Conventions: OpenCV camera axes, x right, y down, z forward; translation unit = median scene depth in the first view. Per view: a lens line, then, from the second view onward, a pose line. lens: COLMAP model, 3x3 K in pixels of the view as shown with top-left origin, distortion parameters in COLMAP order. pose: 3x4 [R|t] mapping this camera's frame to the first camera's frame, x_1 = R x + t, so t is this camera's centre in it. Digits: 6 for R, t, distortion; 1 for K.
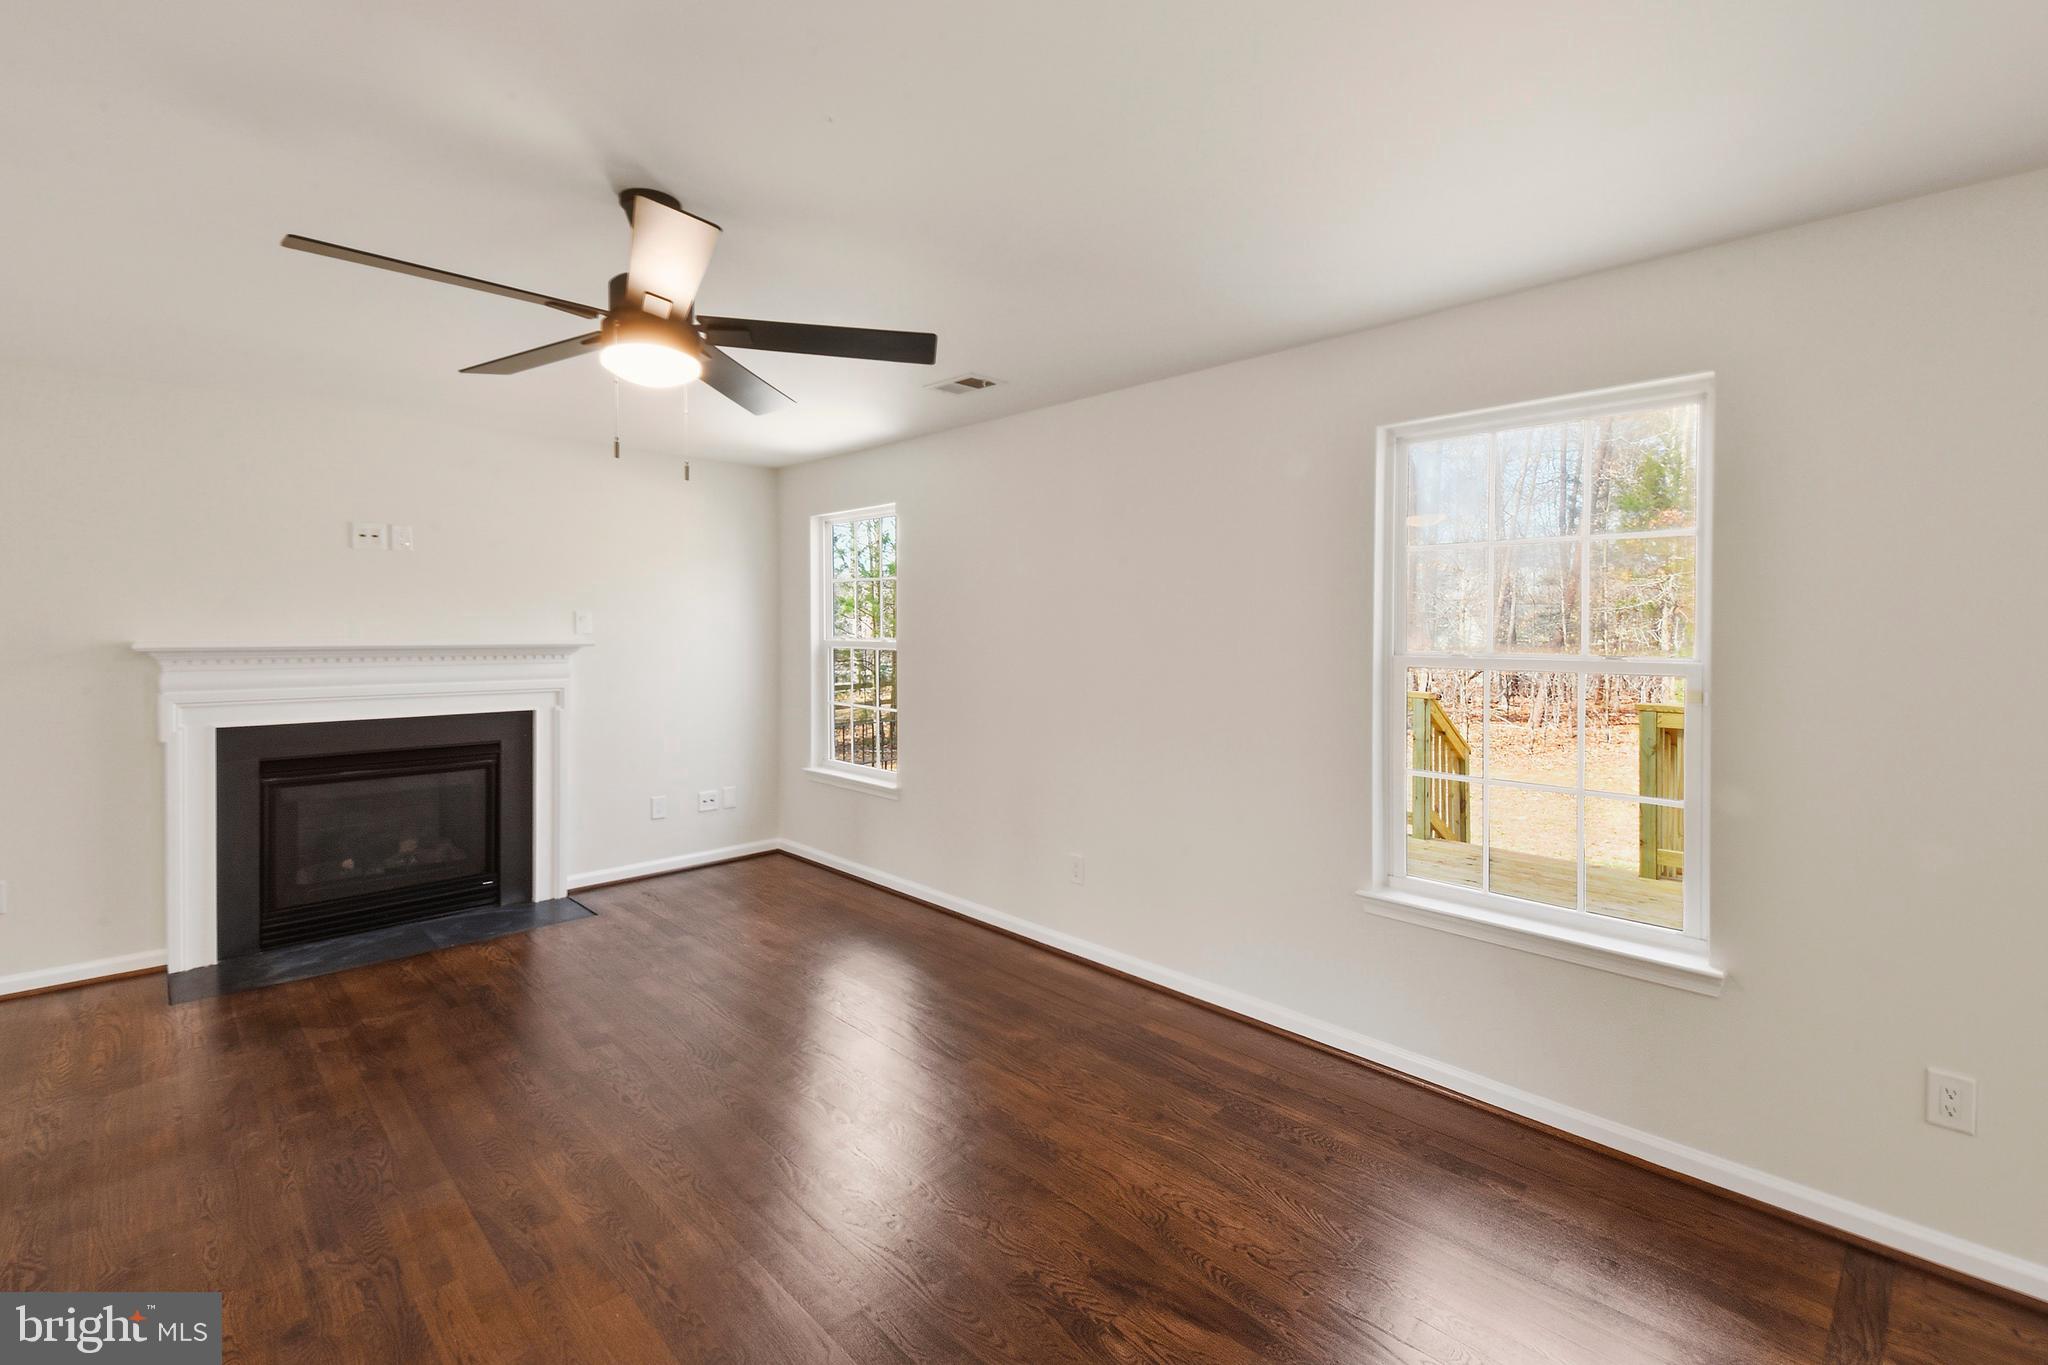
lens RADIAL K [[897.7, 0, 1049.5], [0, 897.7, 637.2], [0, 0, 1]] dist [0.013977, -0.007120]
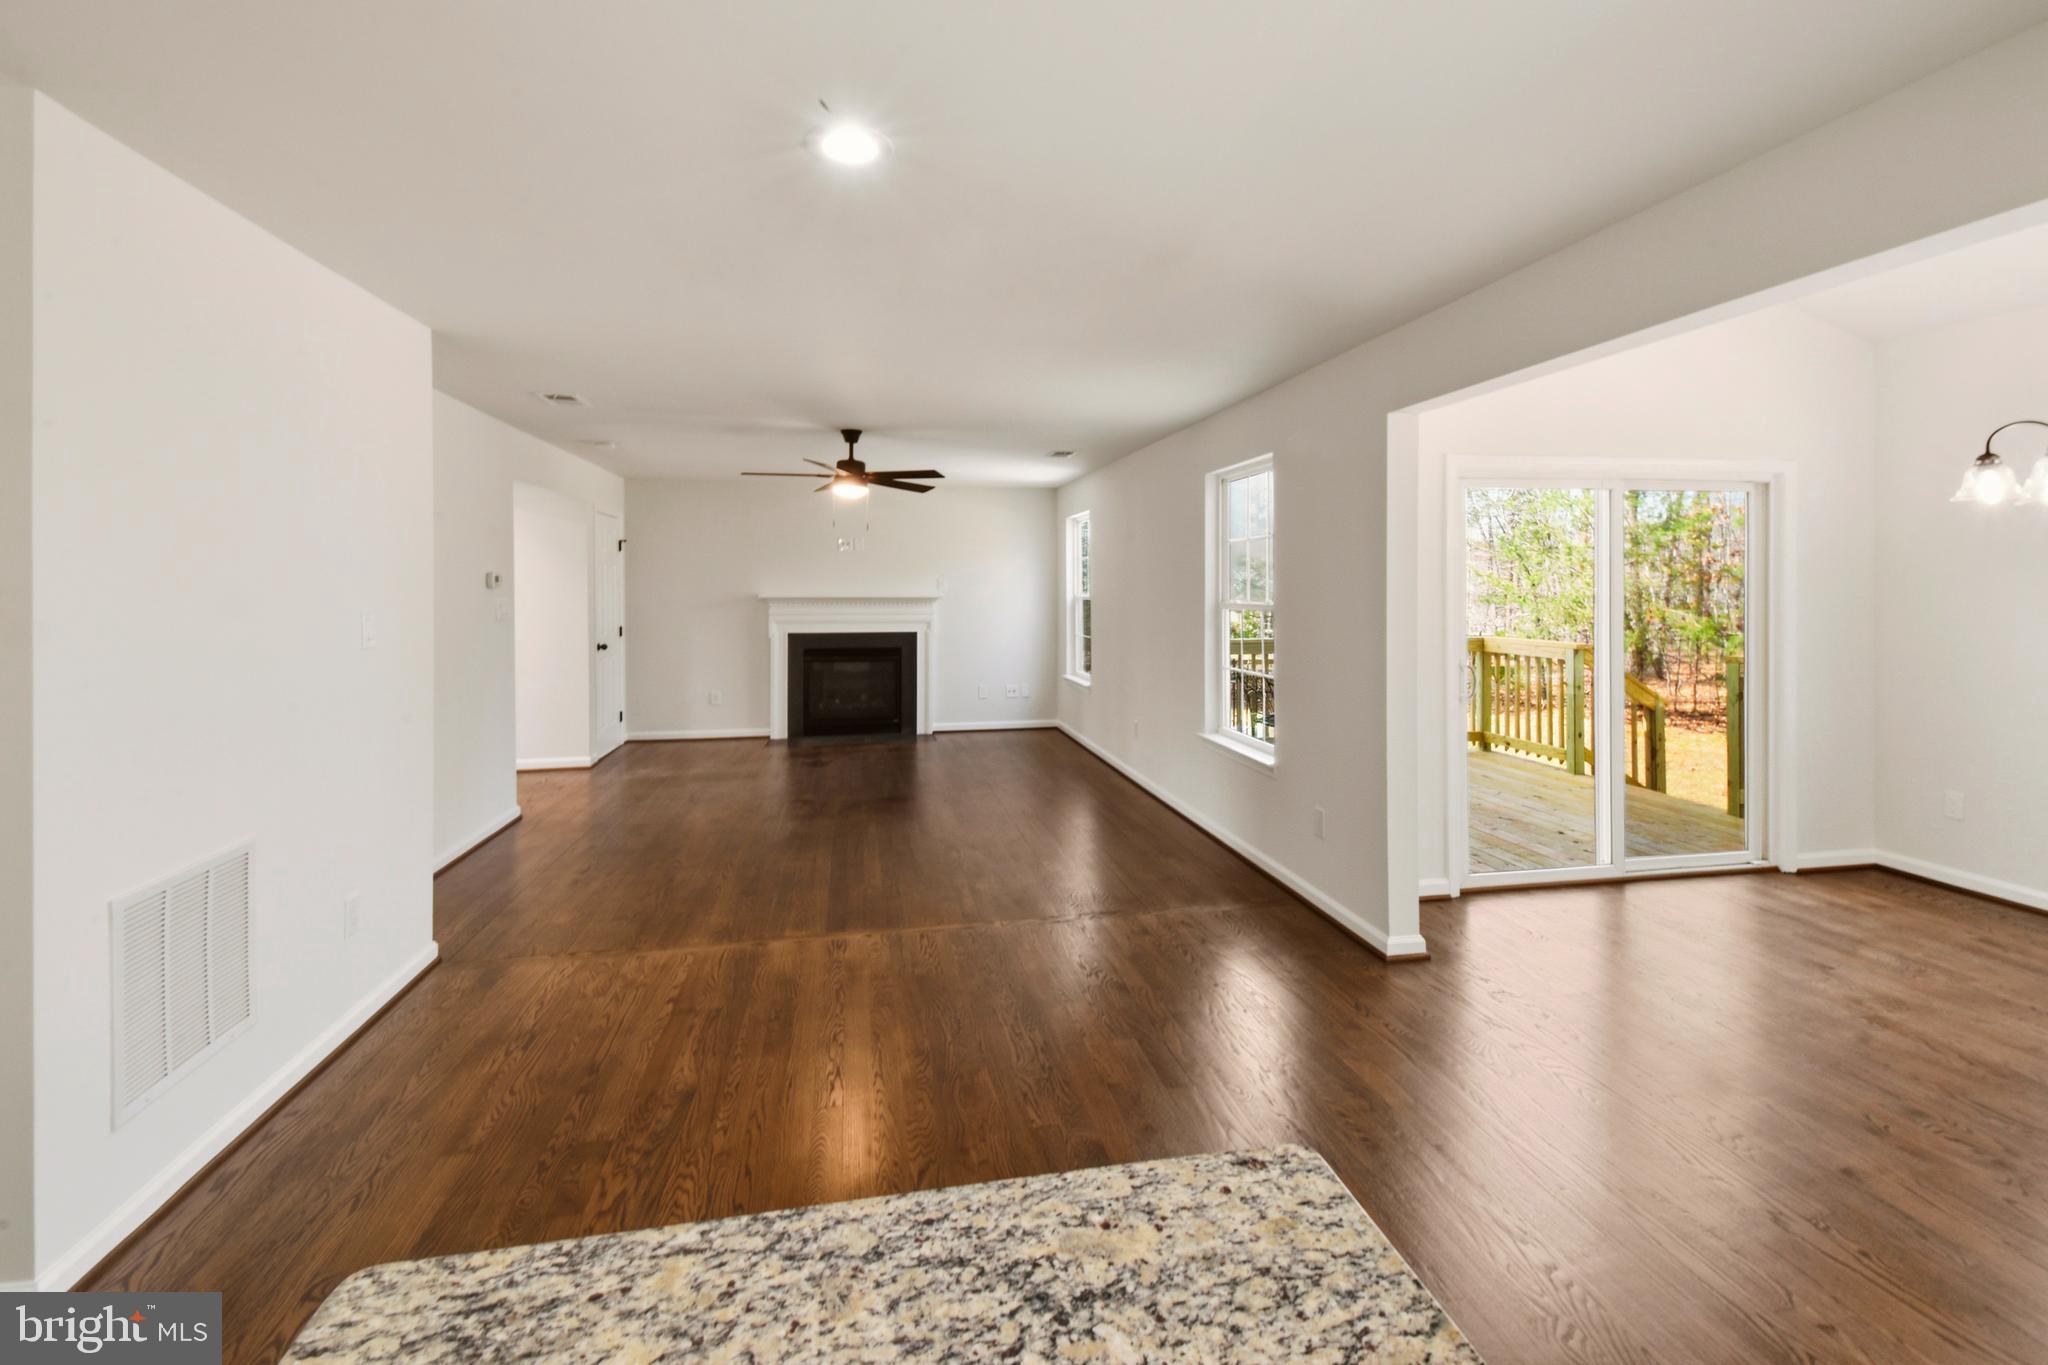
lens RADIAL K [[897.7, 0, 1034.6], [0, 897.7, 579.9], [0, 0, 1]] dist [0.013977, -0.007120]
pose [[0.837915, -0.006370, -0.545763, 0.775736], [-0.002769, 0.999869, -0.015920, 0.002797], [0.545793, 0.014851, 0.837788, -0.513387]]
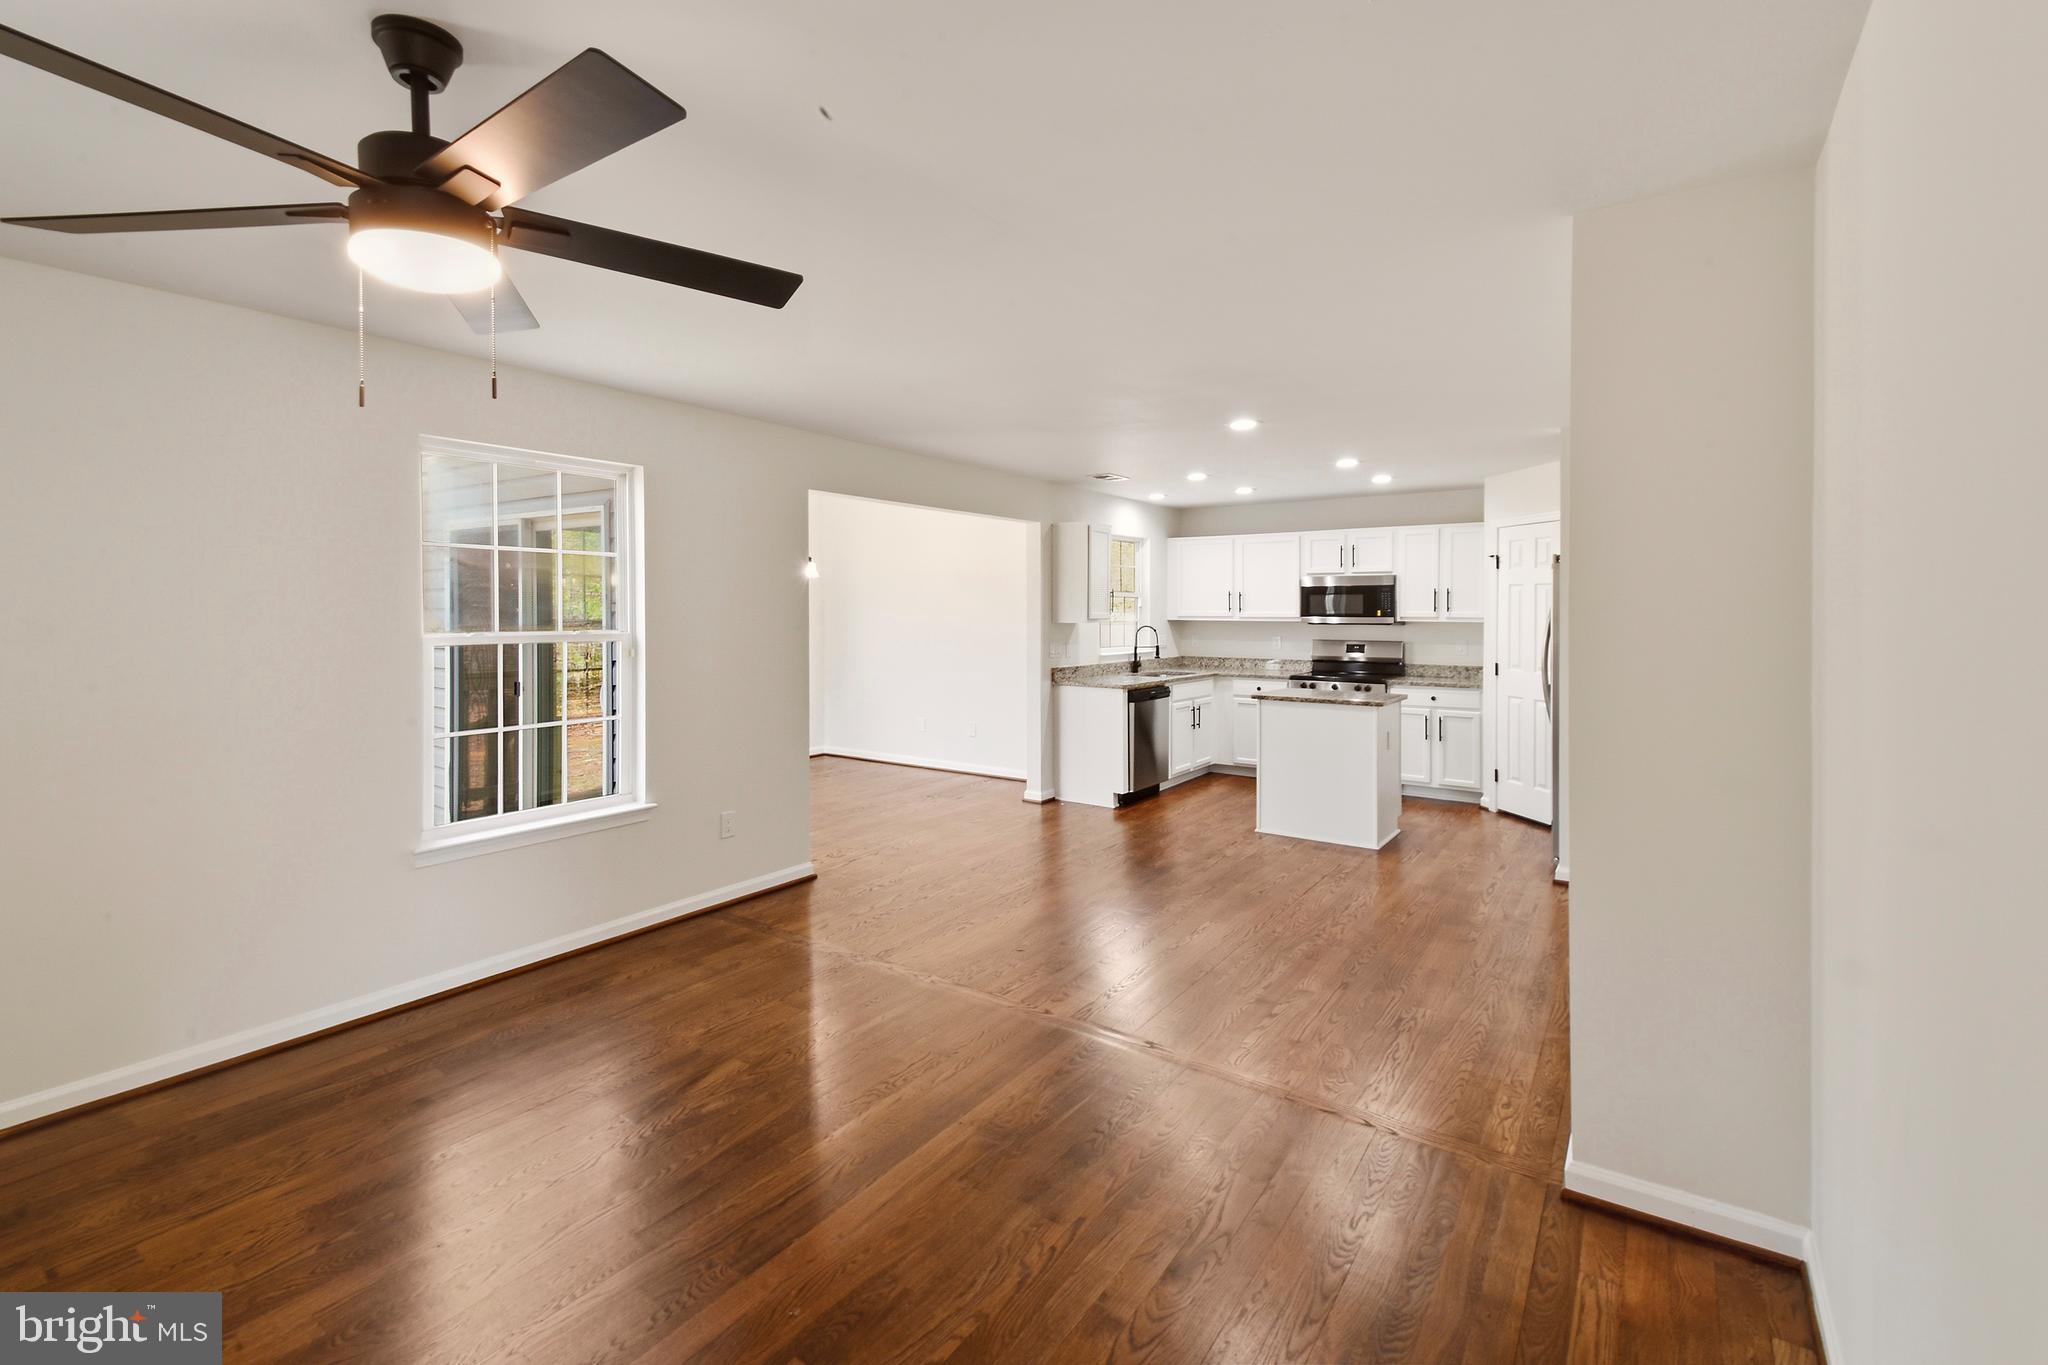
lens RADIAL K [[897.7, 0, 1024.7], [0, 897.7, 611.9], [0, 0, 1]] dist [0.013977, -0.007120]
pose [[-0.178169, -0.007230, 0.983973, -0.645042], [0.009708, 0.999911, 0.009105, -0.017887], [-0.983952, 0.011175, -0.178083, 0.317747]]
